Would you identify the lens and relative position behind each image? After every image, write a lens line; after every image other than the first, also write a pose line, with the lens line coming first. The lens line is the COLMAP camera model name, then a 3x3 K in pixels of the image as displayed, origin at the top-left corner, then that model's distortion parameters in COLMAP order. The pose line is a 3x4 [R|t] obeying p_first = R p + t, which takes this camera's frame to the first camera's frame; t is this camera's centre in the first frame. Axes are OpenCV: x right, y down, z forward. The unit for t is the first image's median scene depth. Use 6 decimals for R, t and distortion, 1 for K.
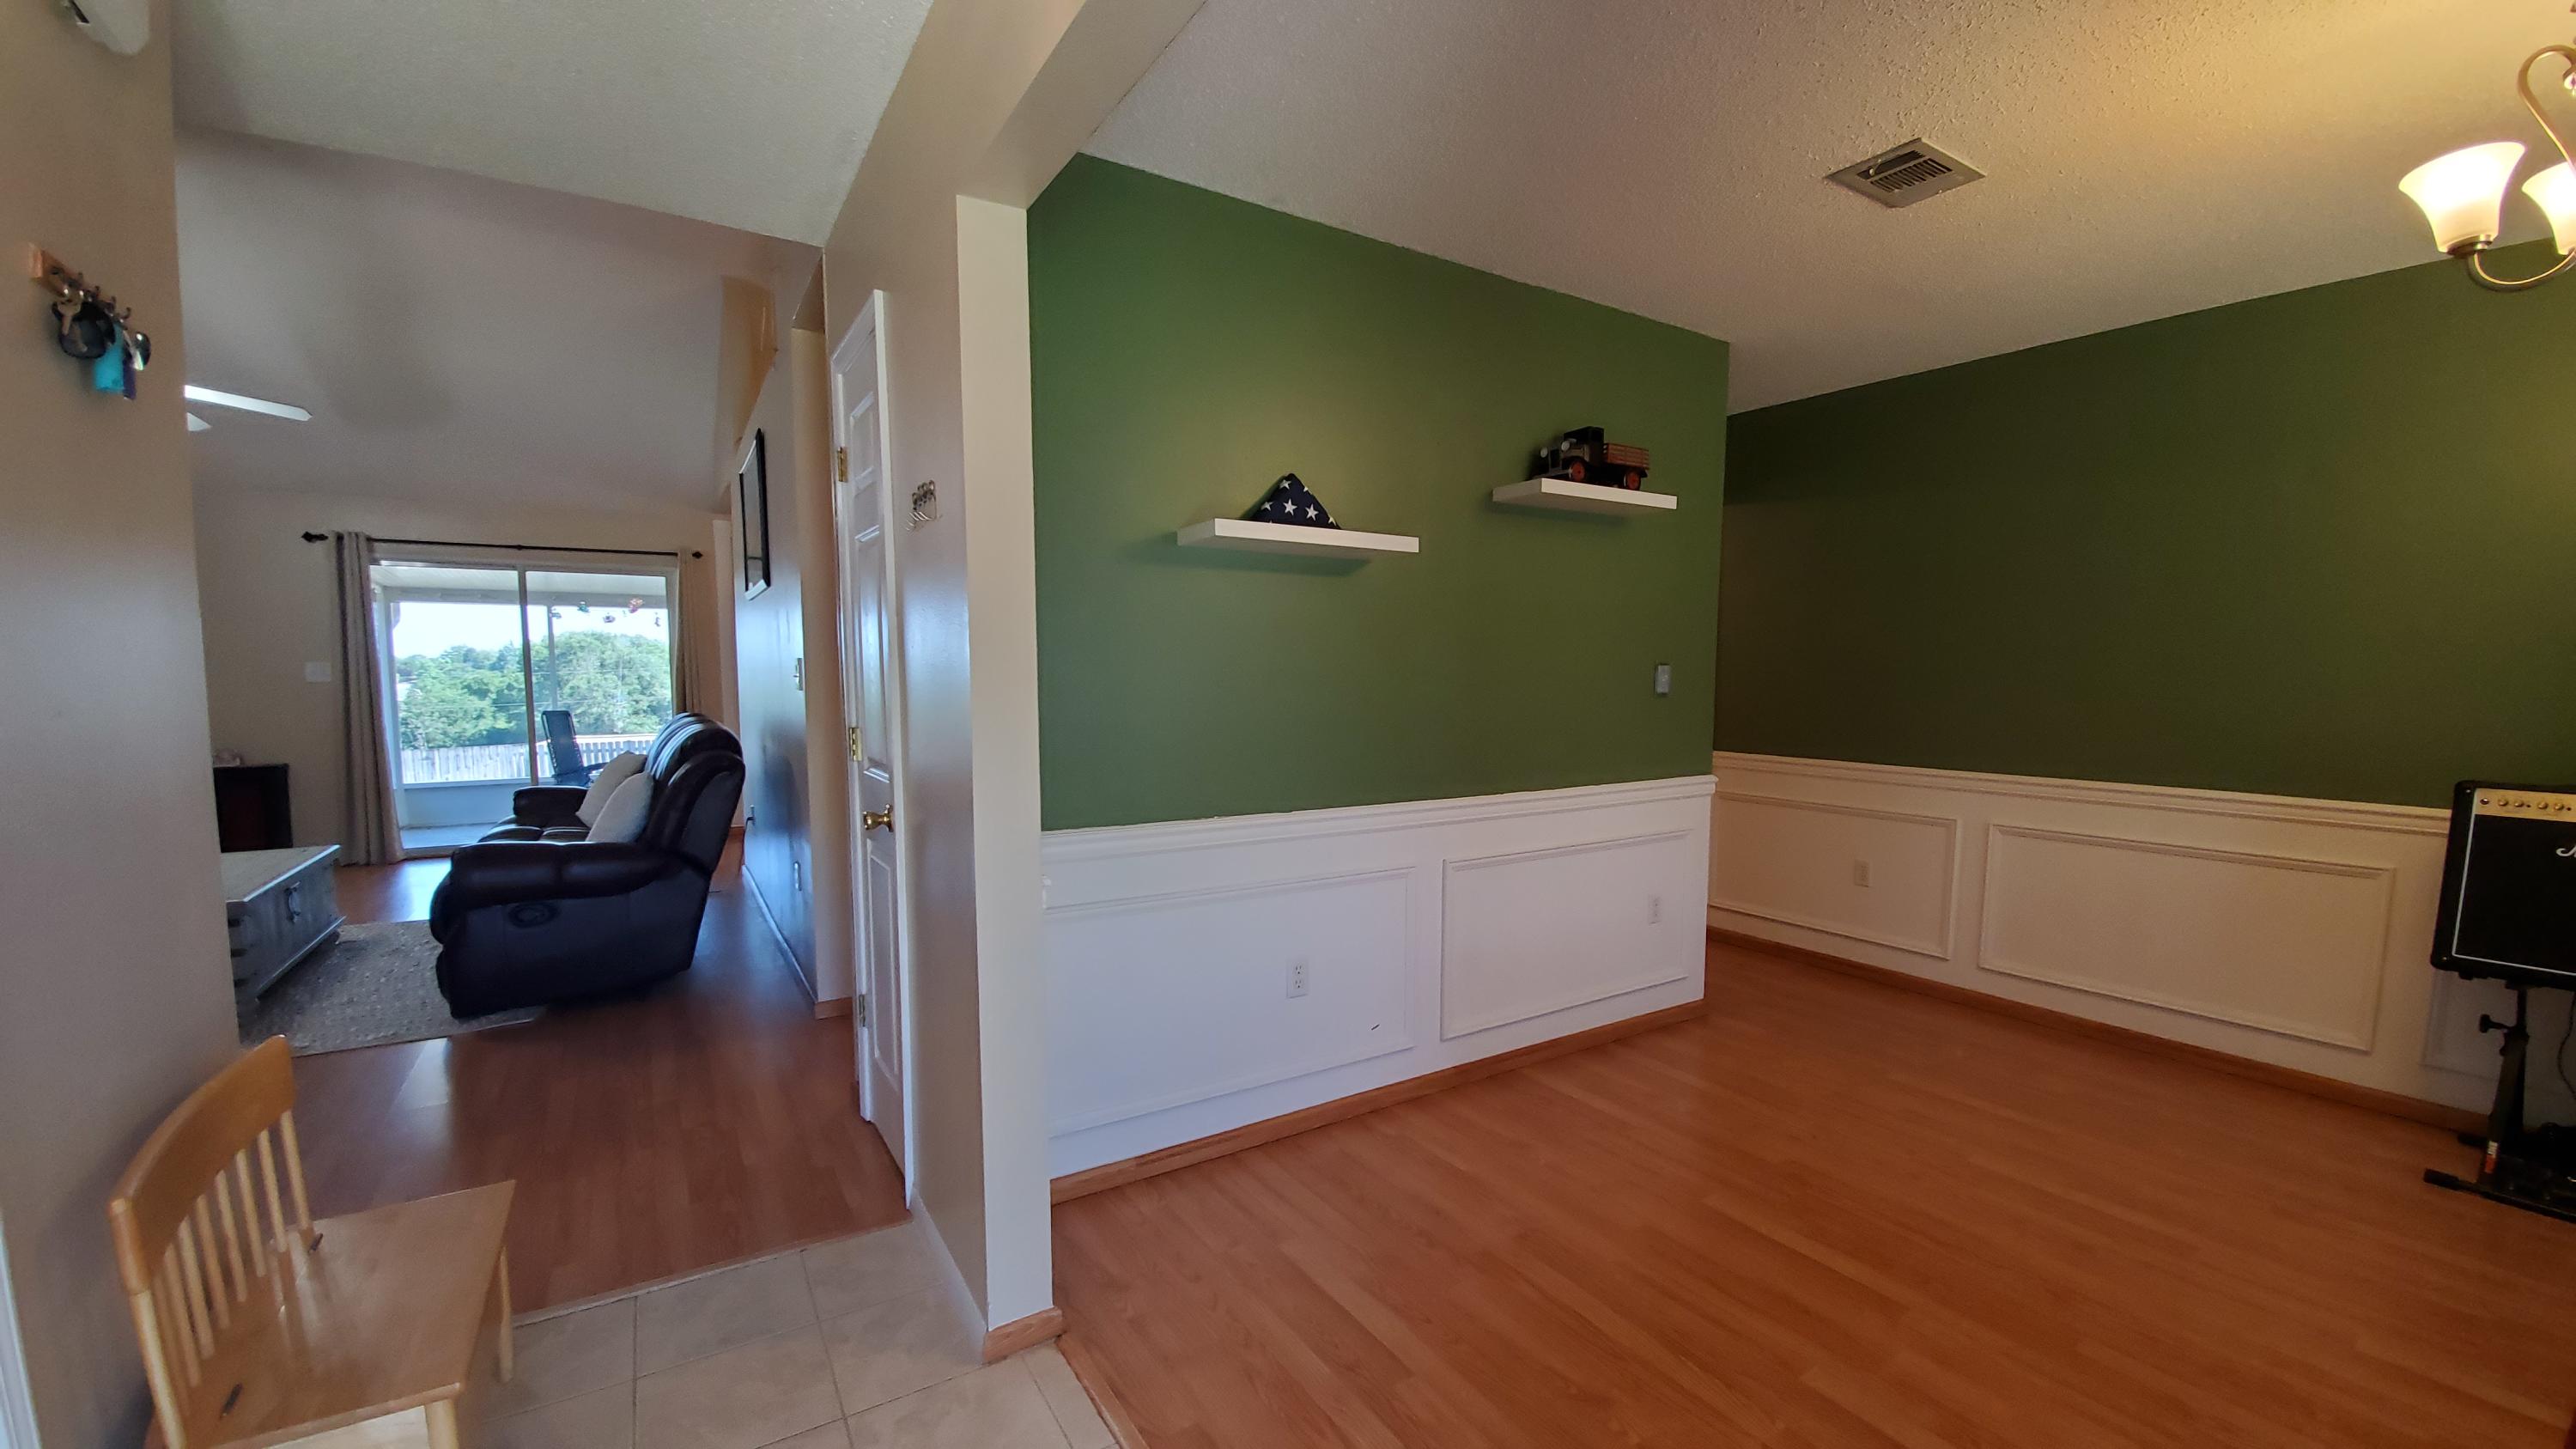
lens RADIAL K [[1017.7, 0, 1309.4], [0, 1017.7, 754.6], [0, 0, 1]] dist [0.013735, -0.015950]
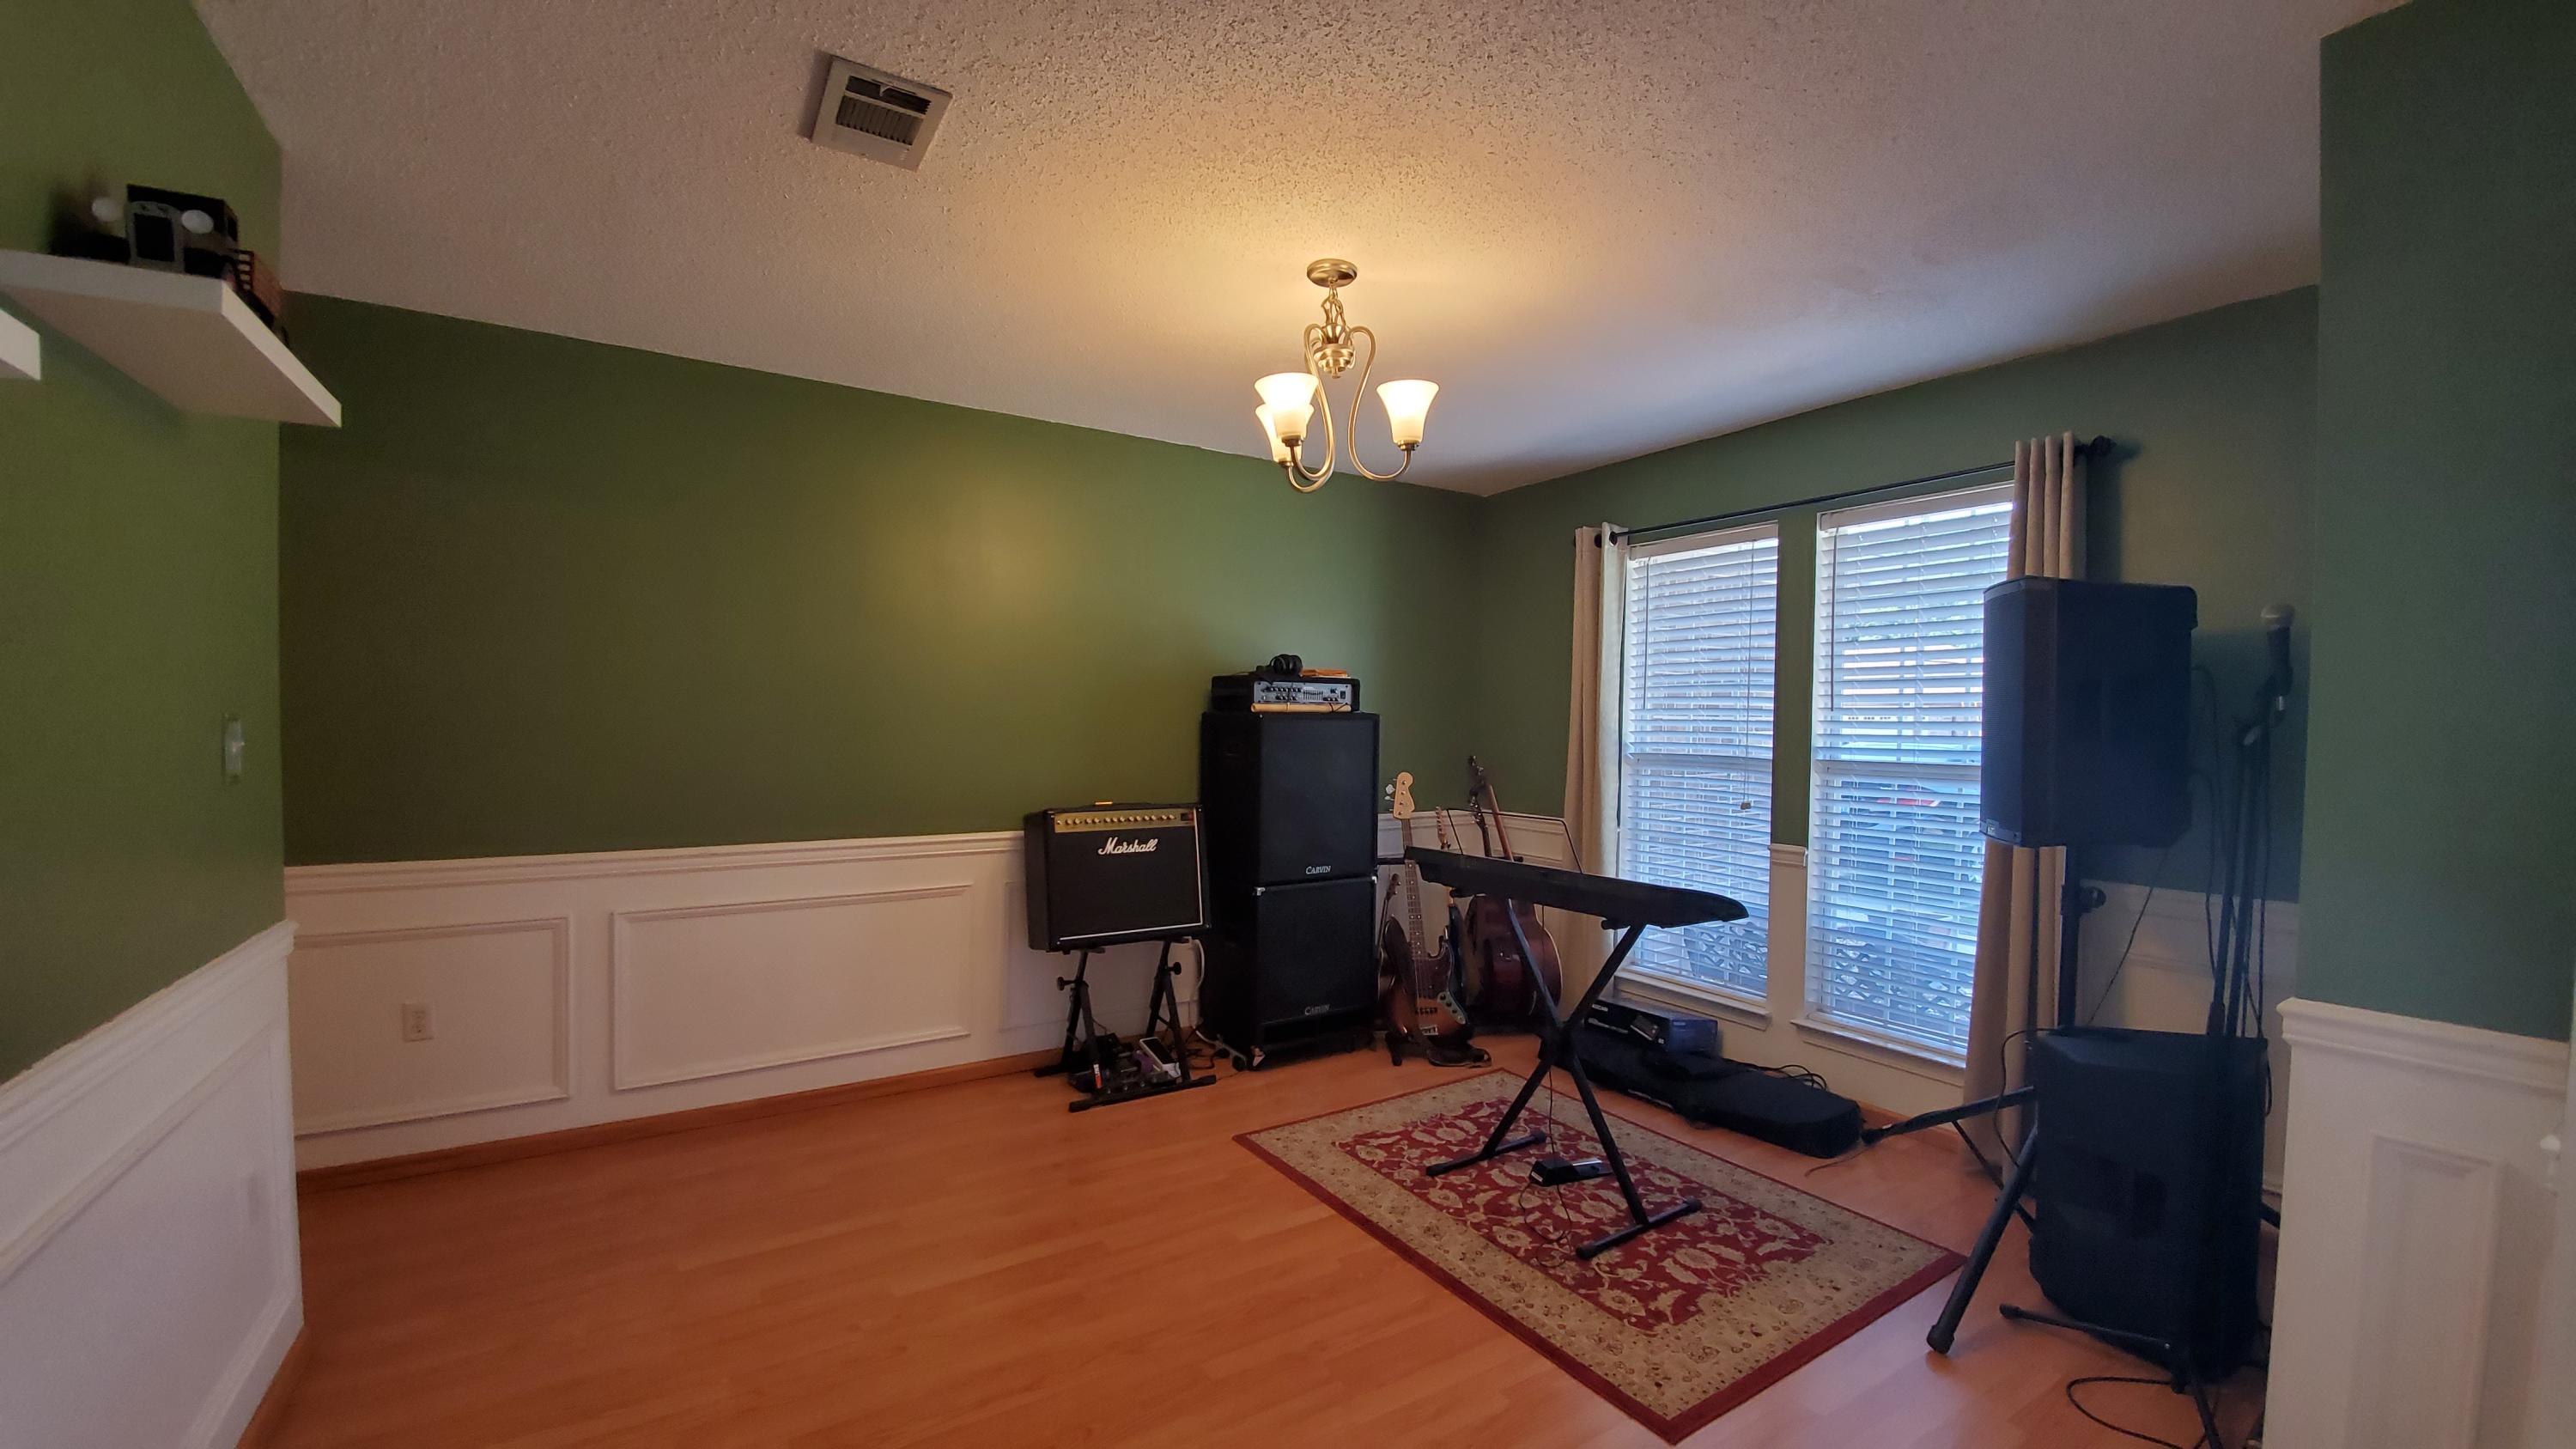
lens RADIAL K [[1017.7, 0, 1309.4], [0, 1017.7, 754.6], [0, 0, 1]] dist [0.013735, -0.015950]
pose [[0.004941, -0.033169, 0.999438, -0.191237], [0.075086, 0.996641, 0.032705, -0.058510], [-0.997165, 0.074882, 0.007415, 0.576504]]
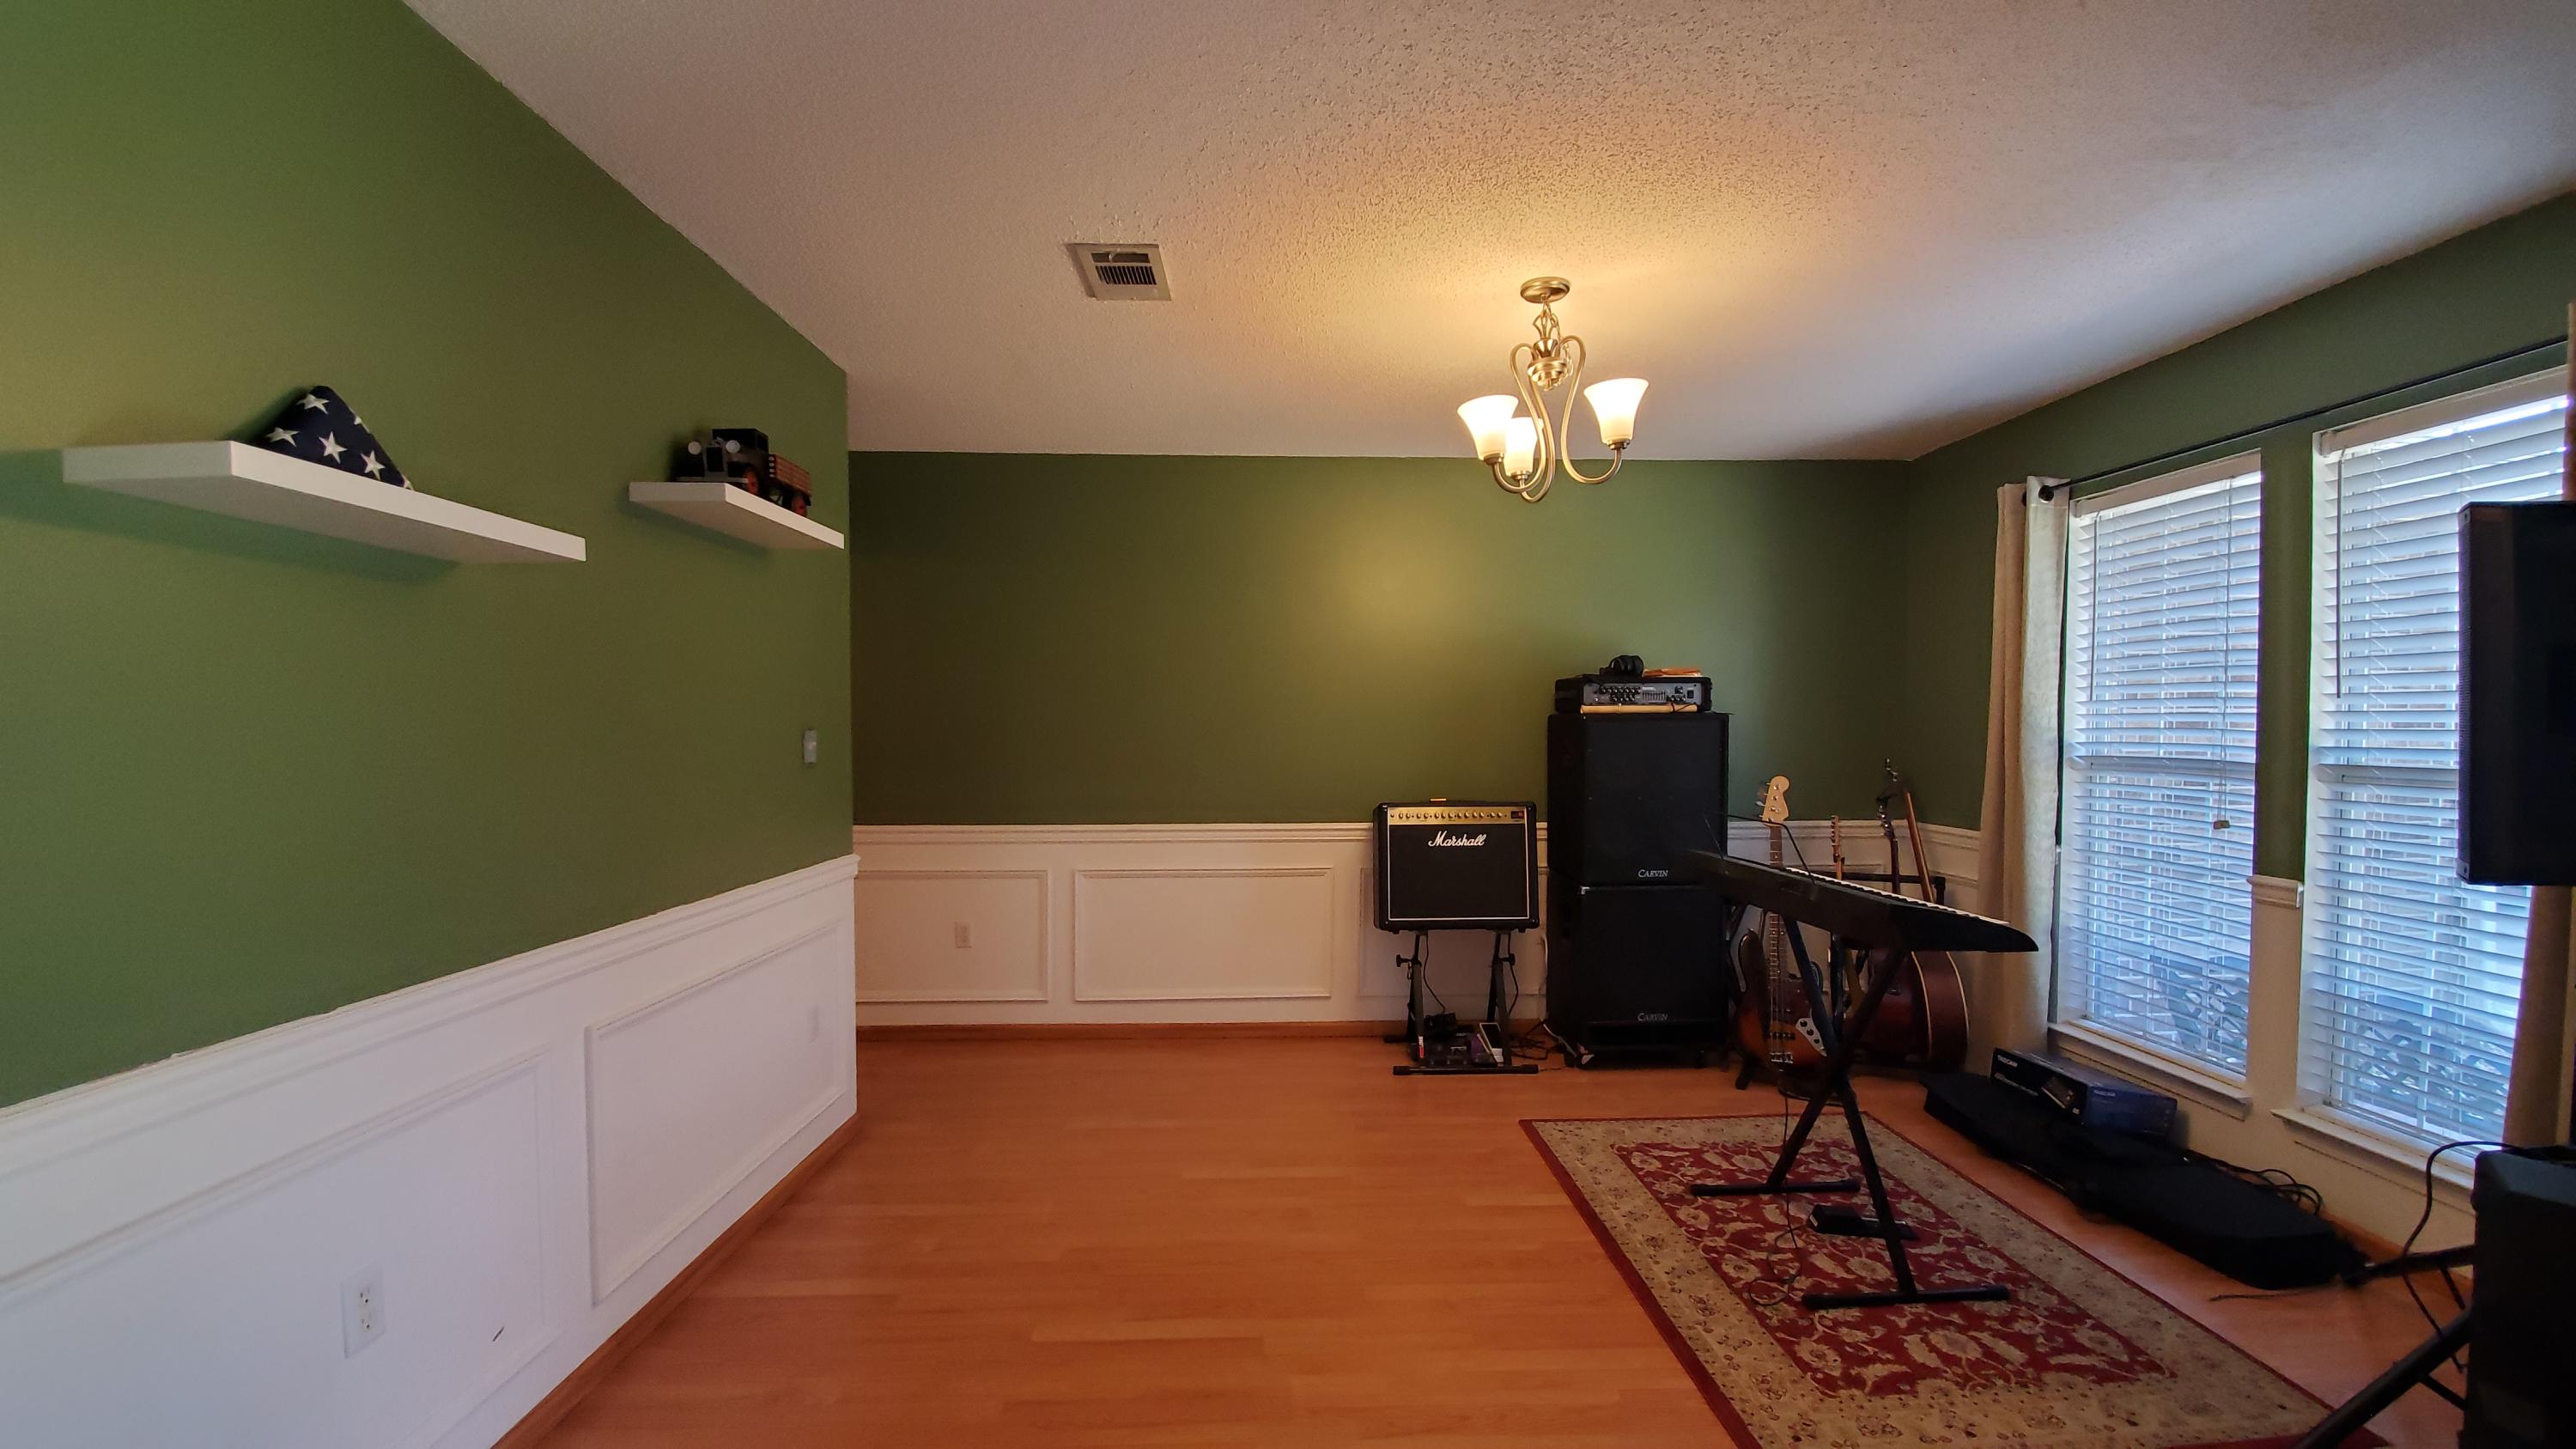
lens RADIAL K [[1017.7, 0, 1309.4], [0, 1017.7, 754.6], [0, 0, 1]] dist [0.013735, -0.015950]
pose [[0.516495, -0.026642, 0.855875, -0.200816], [0.076465, 0.996958, -0.015110, -0.028941], [-0.852869, 0.073249, 0.516961, 0.266344]]
